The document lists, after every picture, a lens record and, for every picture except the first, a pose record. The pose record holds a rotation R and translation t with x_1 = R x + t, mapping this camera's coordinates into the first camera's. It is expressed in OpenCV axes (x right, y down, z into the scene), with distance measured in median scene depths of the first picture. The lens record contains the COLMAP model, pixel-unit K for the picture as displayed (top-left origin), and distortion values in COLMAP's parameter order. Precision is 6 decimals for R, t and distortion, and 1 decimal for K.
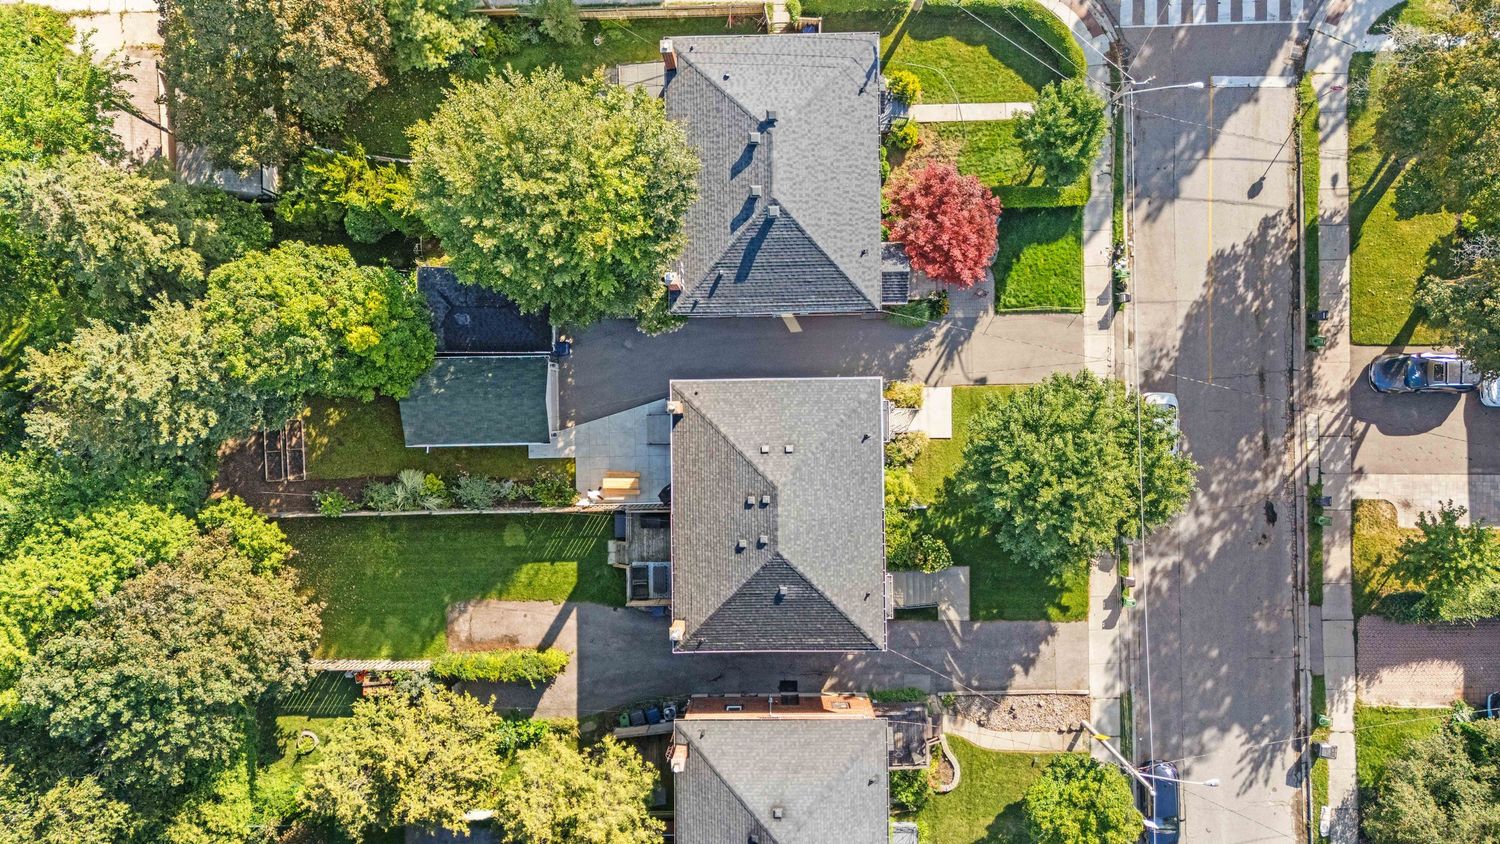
lens RADIAL K [[1097.9, 0, 750.4], [0, 1097.9, 420.1], [0, 0, 1]] dist [0.074430, -0.070301]
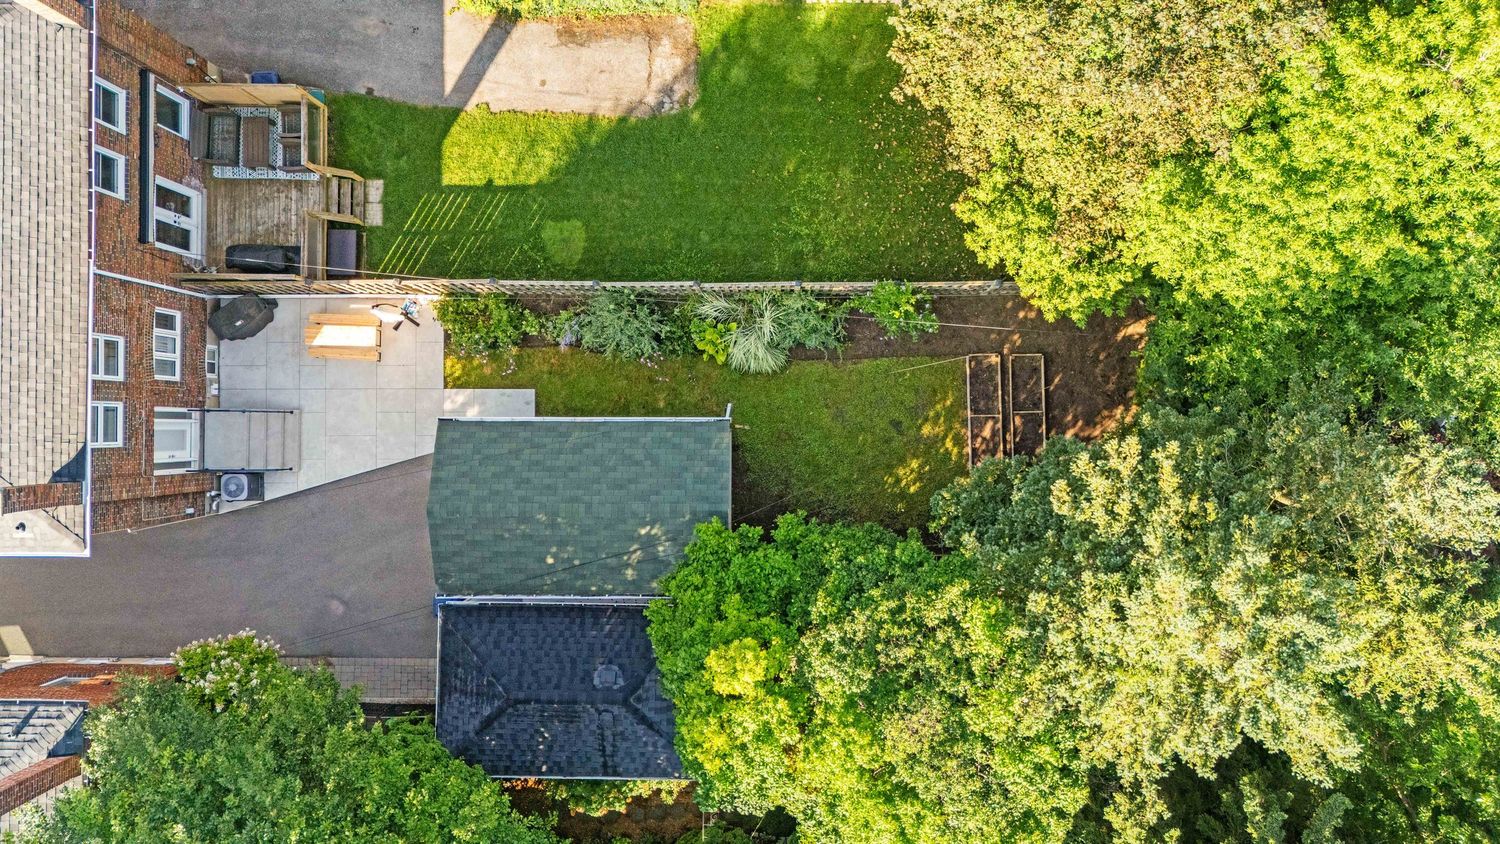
lens RADIAL K [[1097.9, 0, 755.8], [0, 1097.9, 416.9], [0, 0, 1]] dist [0.074430, -0.070301]
pose [[-0.999167, -0.018640, 0.036309, -0.347424], [0.018636, -0.999826, -0.000451, 0.025015], [0.036311, 0.000226, 0.999340, 0.522442]]
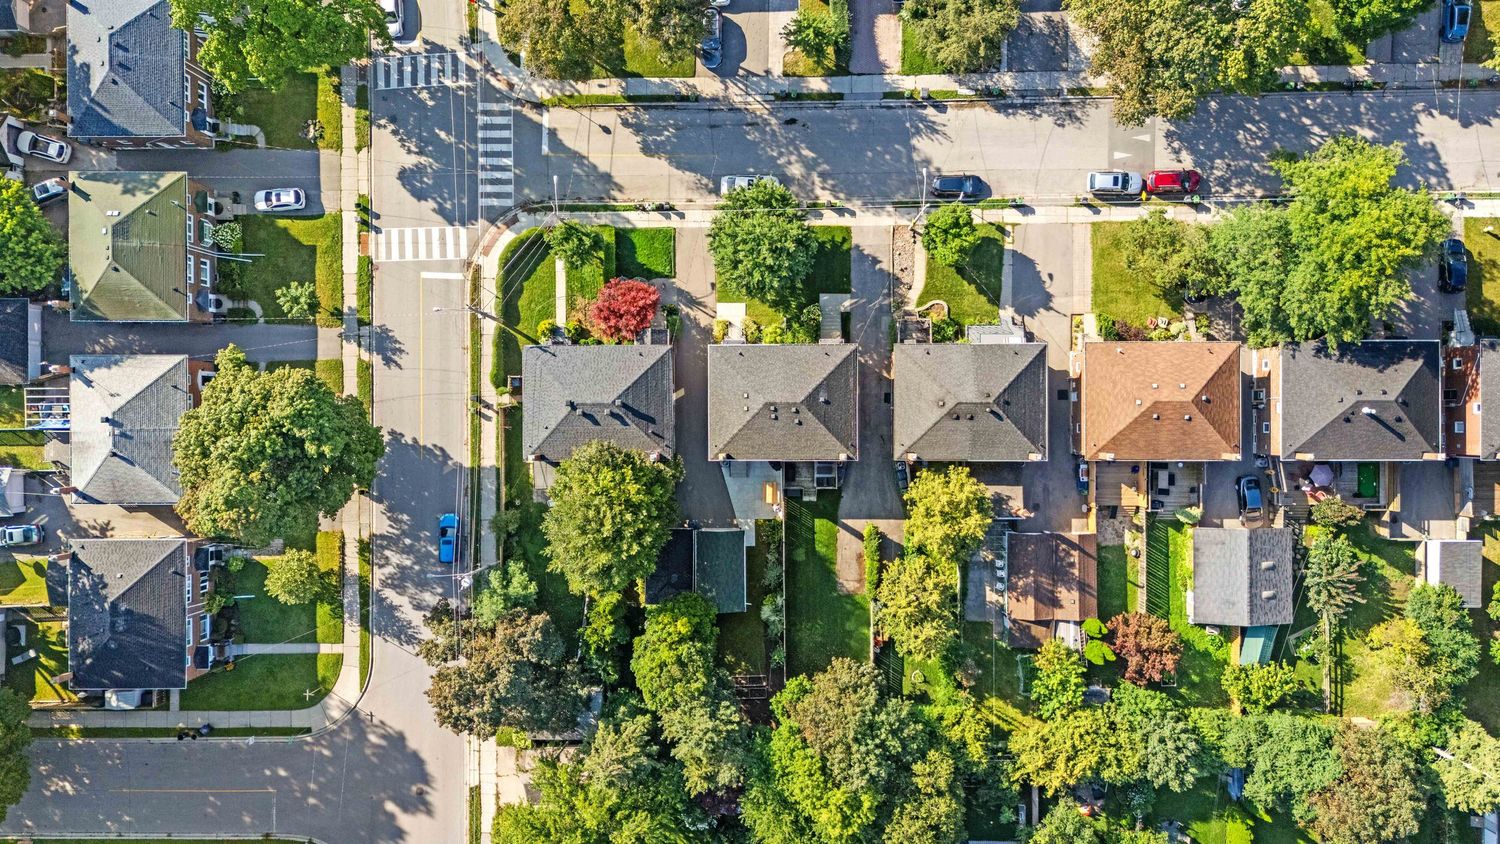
lens RADIAL K [[1097.9, 0, 753.4], [0, 1097.9, 423.8], [0, 0, 1]] dist [0.074430, -0.070301]
pose [[0.010427, -0.999878, 0.011656, -0.030603], [0.999544, 0.010092, -0.028453, 0.085351], [0.028332, 0.011948, 0.999527, -0.785405]]
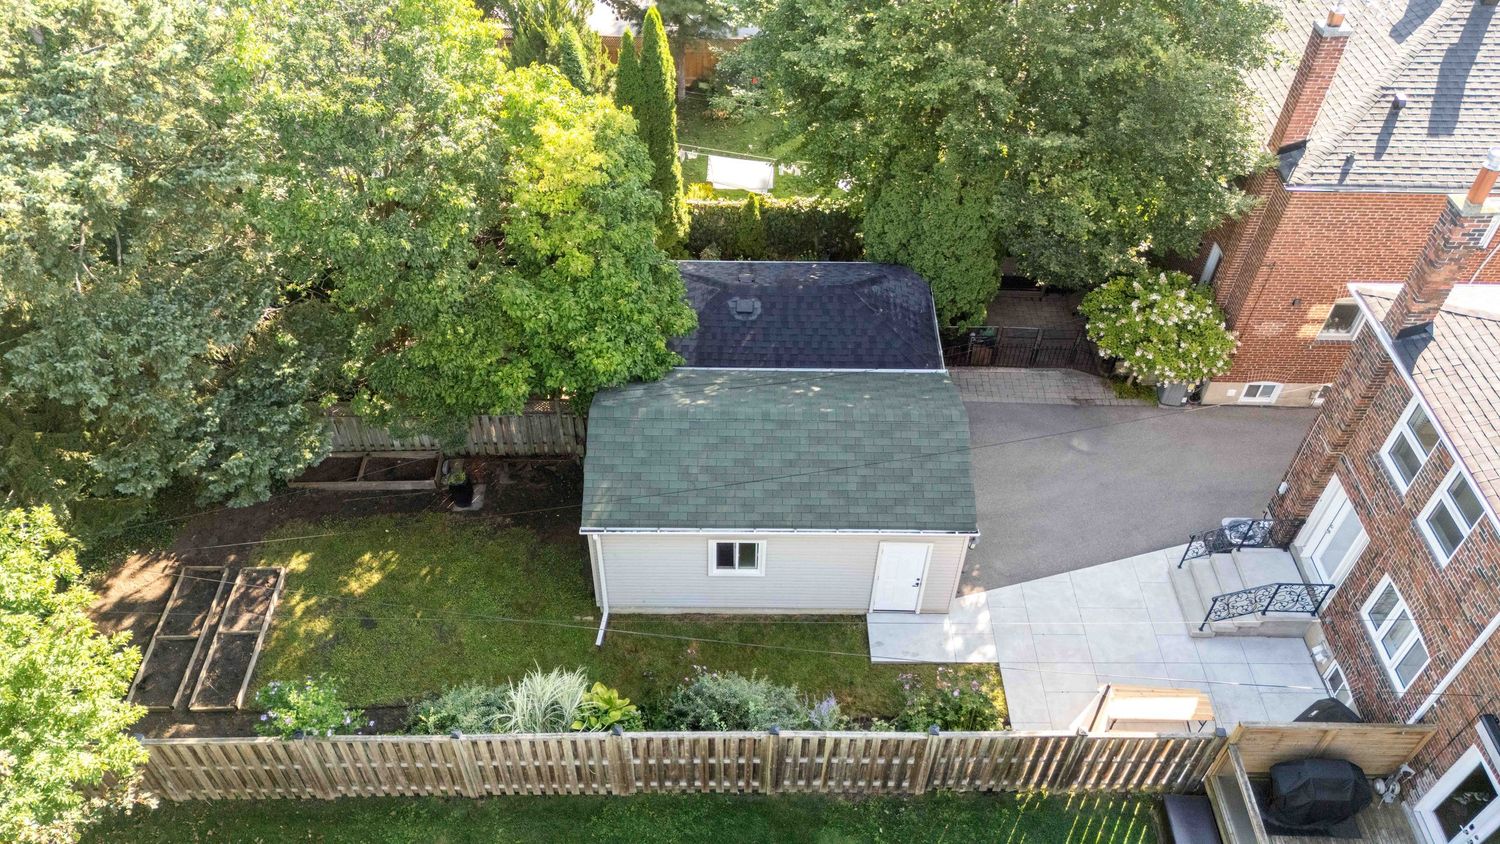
lens RADIAL K [[1097.9, 0, 754.0], [0, 1097.9, 425.4], [0, 0, 1]] dist [0.074430, -0.070301]
pose [[0.999187, 0.035132, 0.019779, -0.268340], [-0.010563, 0.701560, -0.712532, 0.257921], [-0.038909, 0.711744, 0.701361, 0.738769]]
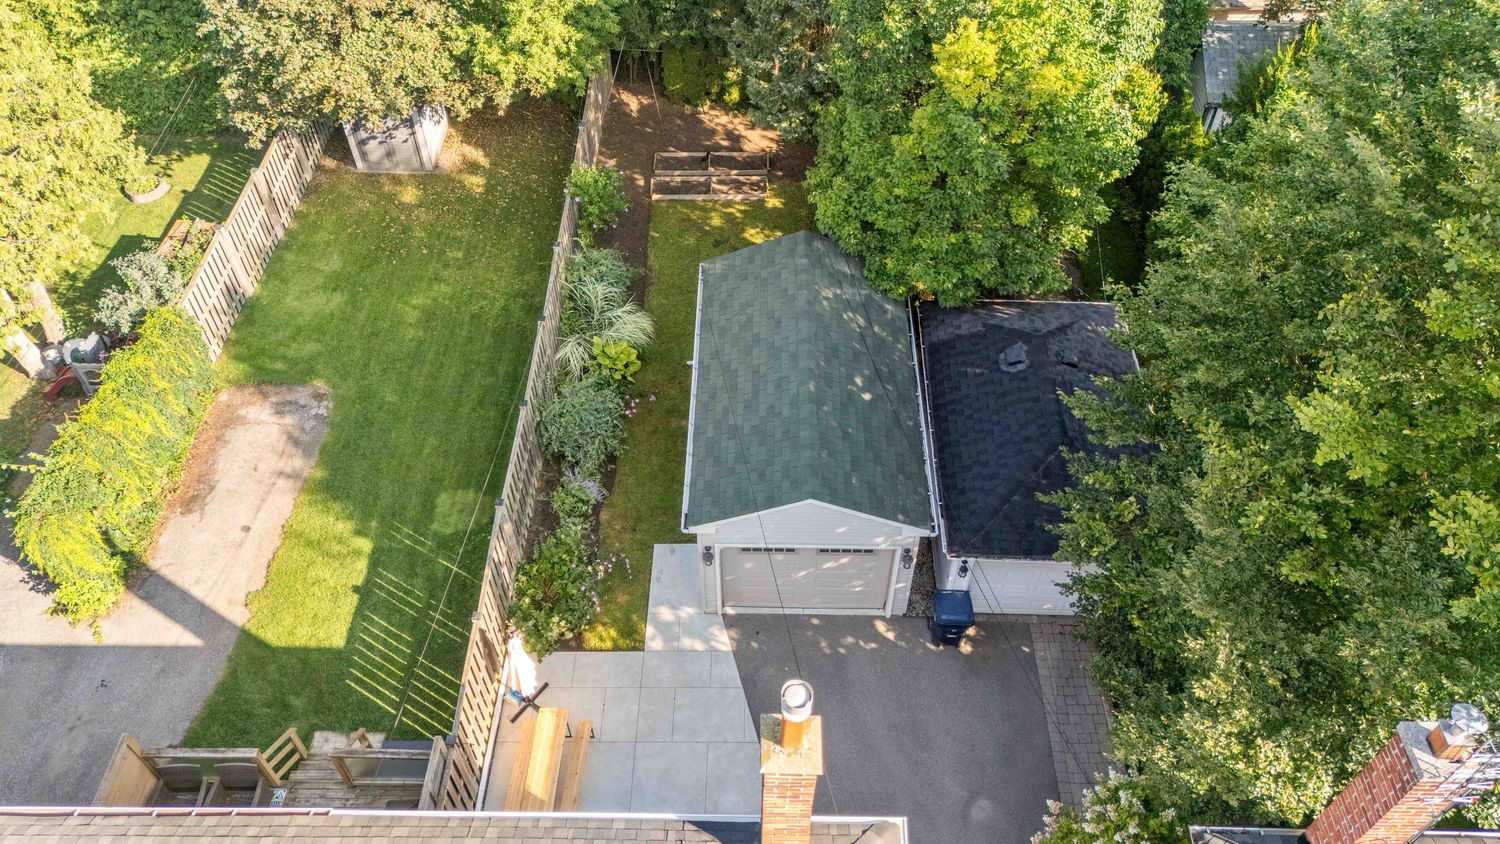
lens RADIAL K [[1097.9, 0, 752.0], [0, 1097.9, 423.1], [0, 0, 1]] dist [0.074430, -0.070301]
pose [[-0.028849, 0.757188, -0.652559, 0.017284], [-0.999565, -0.025826, 0.014223, -0.005008], [-0.006083, 0.652686, 0.757604, 0.730320]]
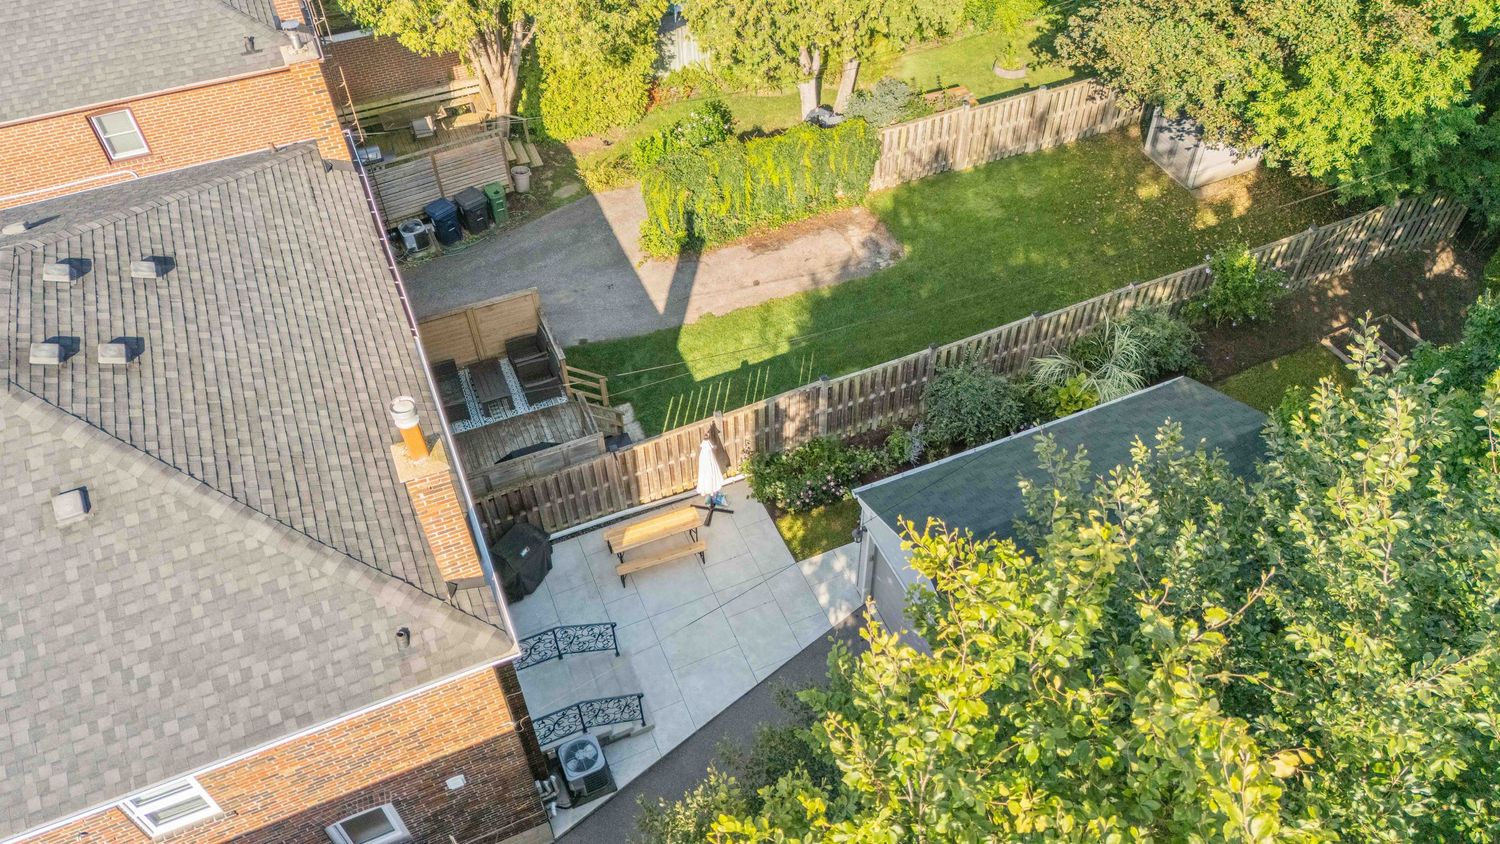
lens RADIAL K [[1097.9, 0, 753.2], [0, 1097.9, 424.6], [0, 0, 1]] dist [0.074430, -0.070301]
pose [[-0.923657, 0.305855, -0.230889, -0.076705], [-0.381800, -0.682638, 0.623084, -0.178575], [0.032960, 0.663670, 0.747299, 0.729231]]
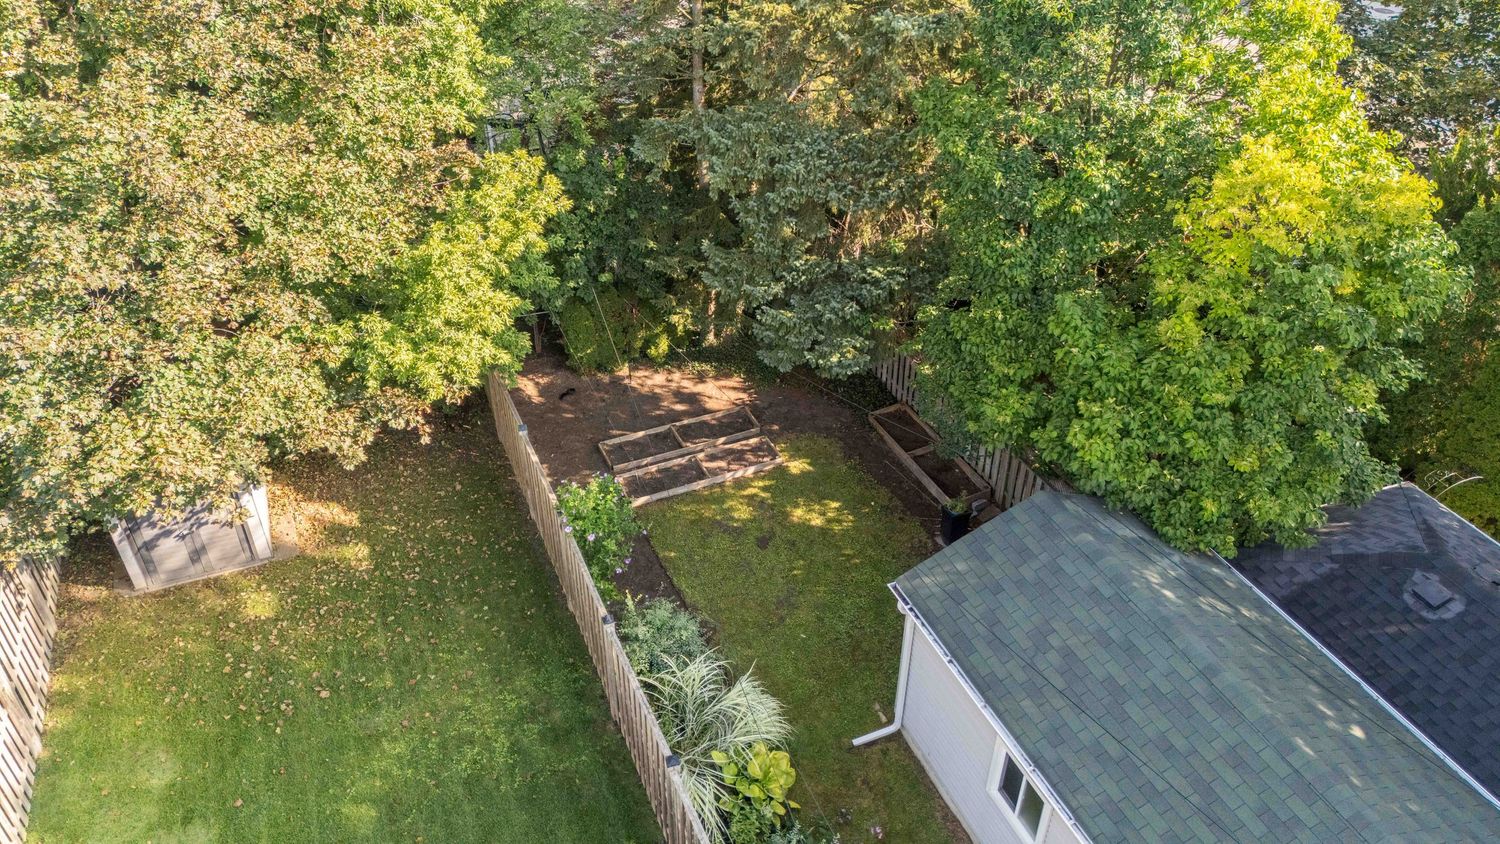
lens RADIAL K [[1097.9, 0, 755.7], [0, 1097.9, 421.1], [0, 0, 1]] dist [0.074430, -0.070301]
pose [[0.379988, 0.560545, -0.735798, -0.152844], [-0.924777, 0.213108, -0.315233, 0.131272], [-0.019898, 0.800234, 0.599358, 0.827489]]
